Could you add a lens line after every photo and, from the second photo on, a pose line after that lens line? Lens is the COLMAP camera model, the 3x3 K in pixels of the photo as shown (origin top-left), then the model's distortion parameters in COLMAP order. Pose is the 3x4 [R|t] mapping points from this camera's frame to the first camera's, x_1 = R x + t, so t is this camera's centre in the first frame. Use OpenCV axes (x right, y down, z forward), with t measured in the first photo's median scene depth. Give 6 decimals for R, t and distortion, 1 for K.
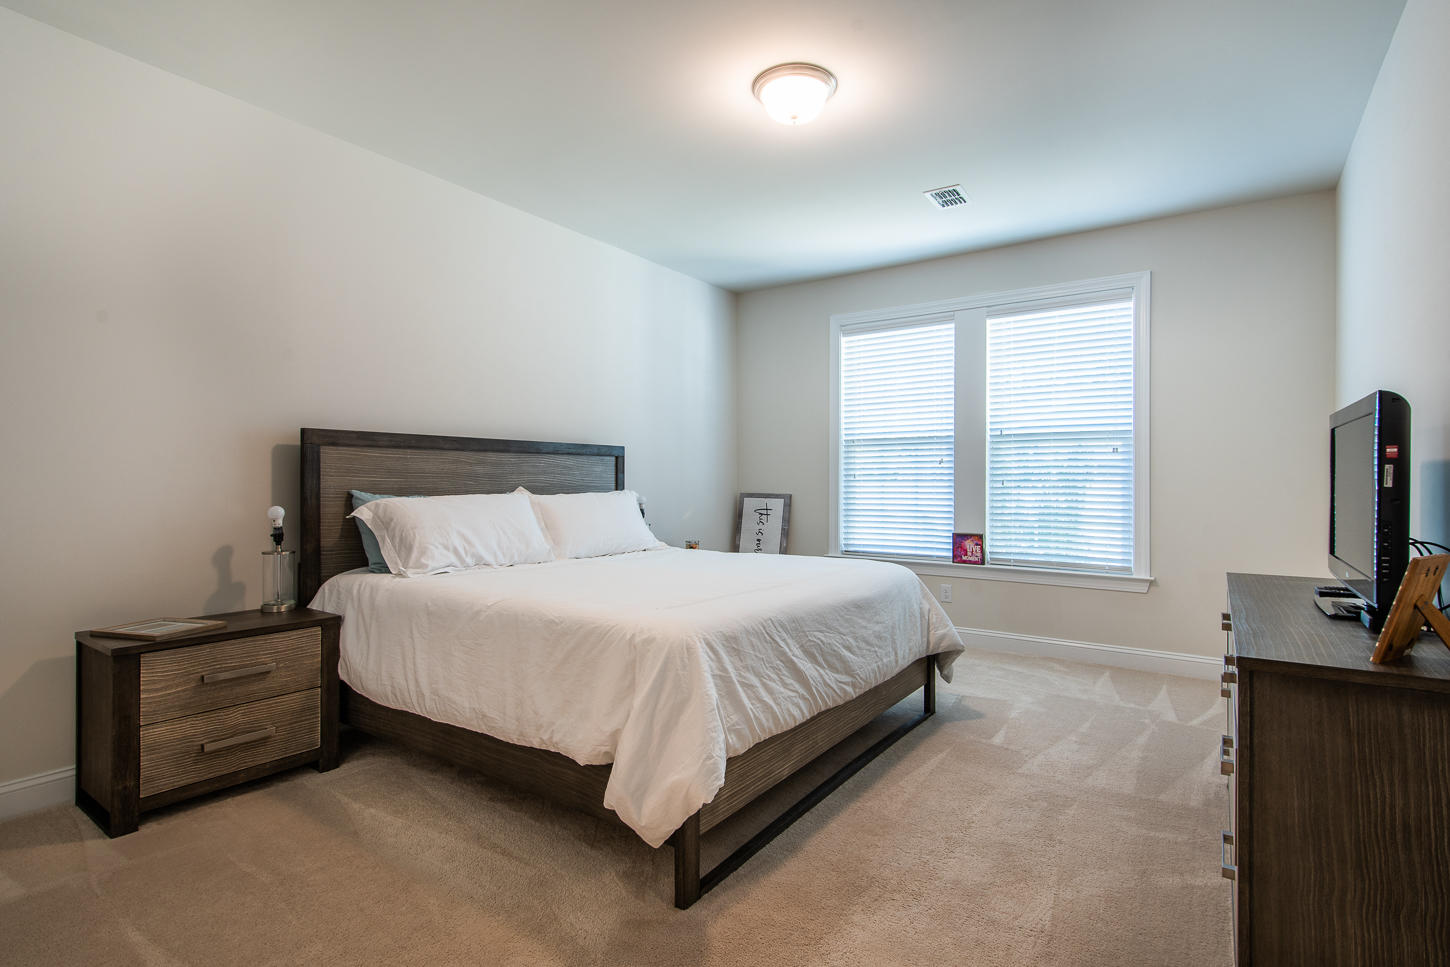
lens RADIAL K [[720.8, 0, 732.1], [0, 720.8, 488.0], [0, 0, 1]] dist [0.008797, -0.004746]
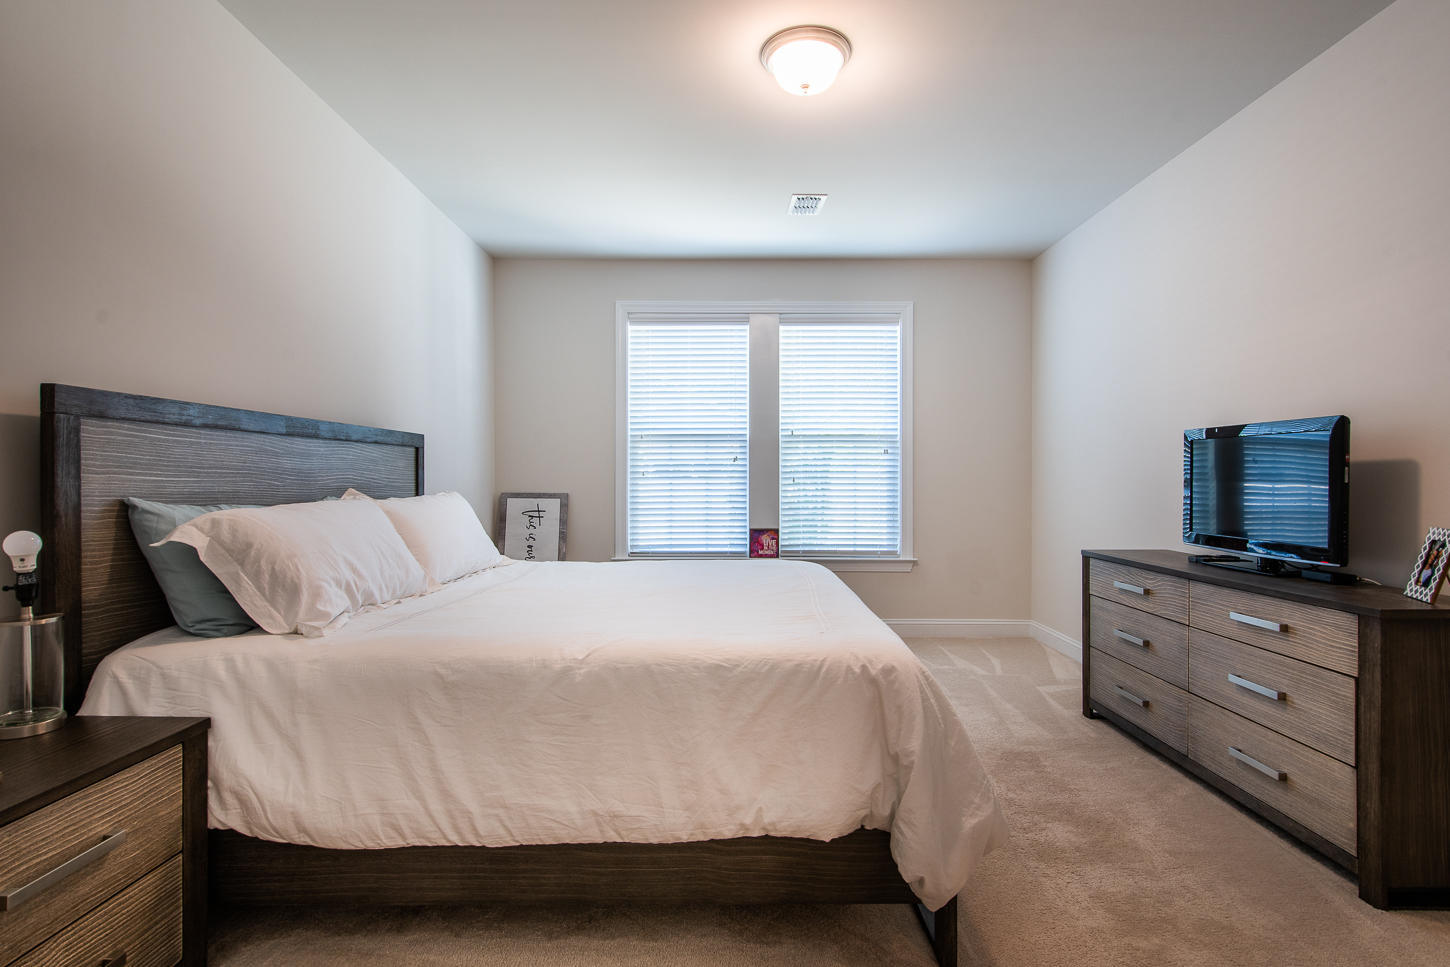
lens RADIAL K [[720.8, 0, 726.3], [0, 720.8, 488.1], [0, 0, 1]] dist [0.008797, -0.004746]
pose [[0.819731, -0.010562, 0.572651, -0.389285], [0.007737, 0.999943, 0.007368, -0.004461], [-0.572696, -0.001609, 0.819766, 0.217536]]
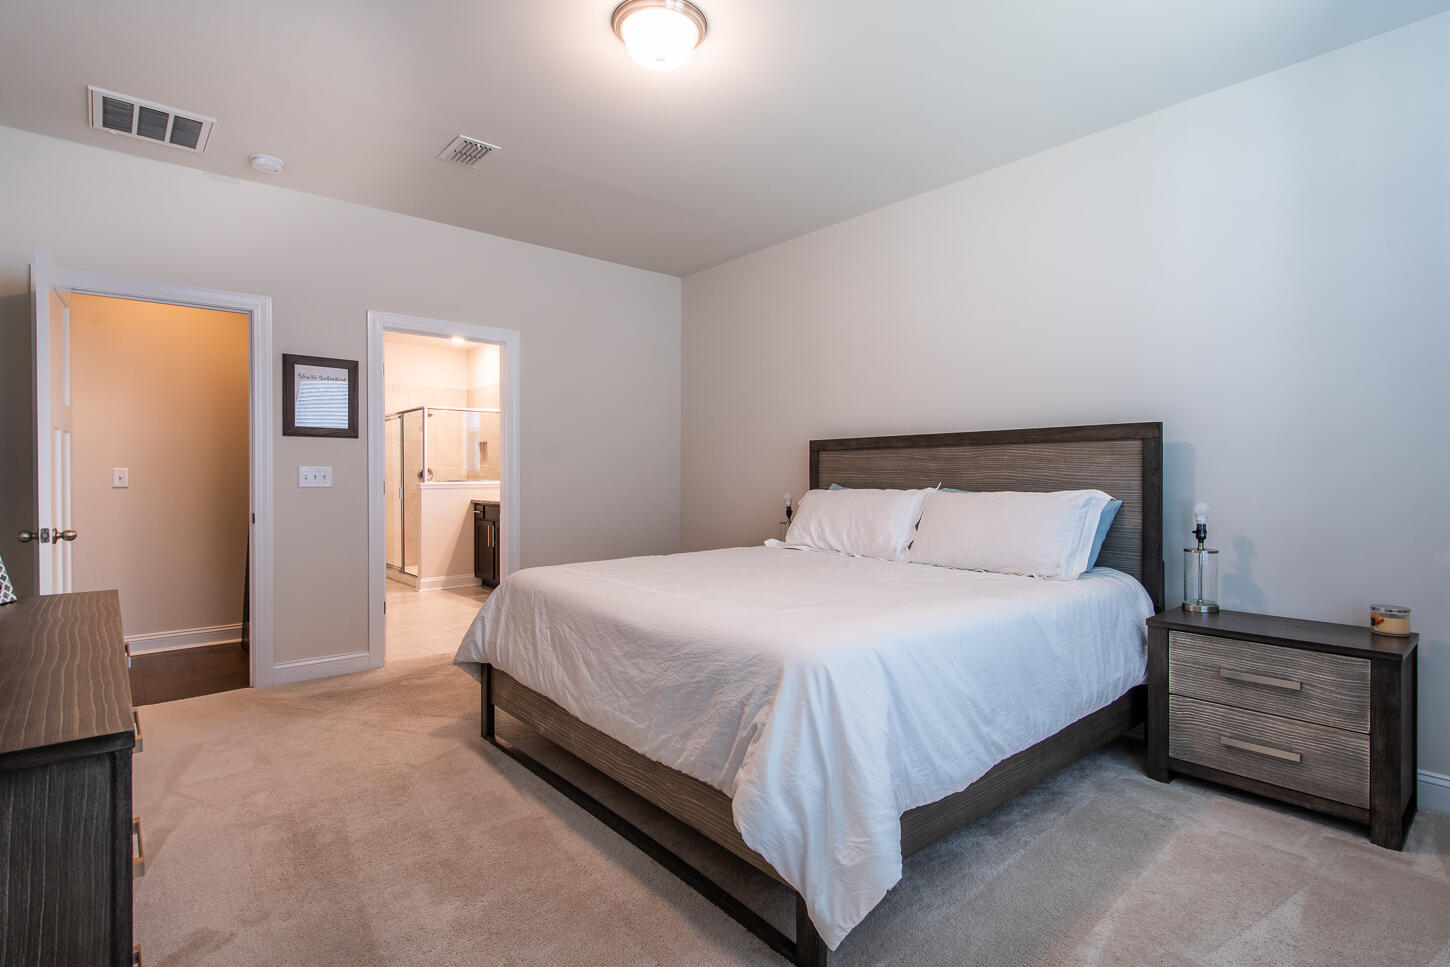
lens RADIAL K [[720.8, 0, 720.1], [0, 720.8, 477.9], [0, 0, 1]] dist [0.008797, -0.004746]
pose [[-0.272935, 0.002764, -0.962028, 0.674849], [-0.008831, 0.999947, 0.005378, -0.010779], [0.961992, 0.009963, -0.272896, 0.965943]]
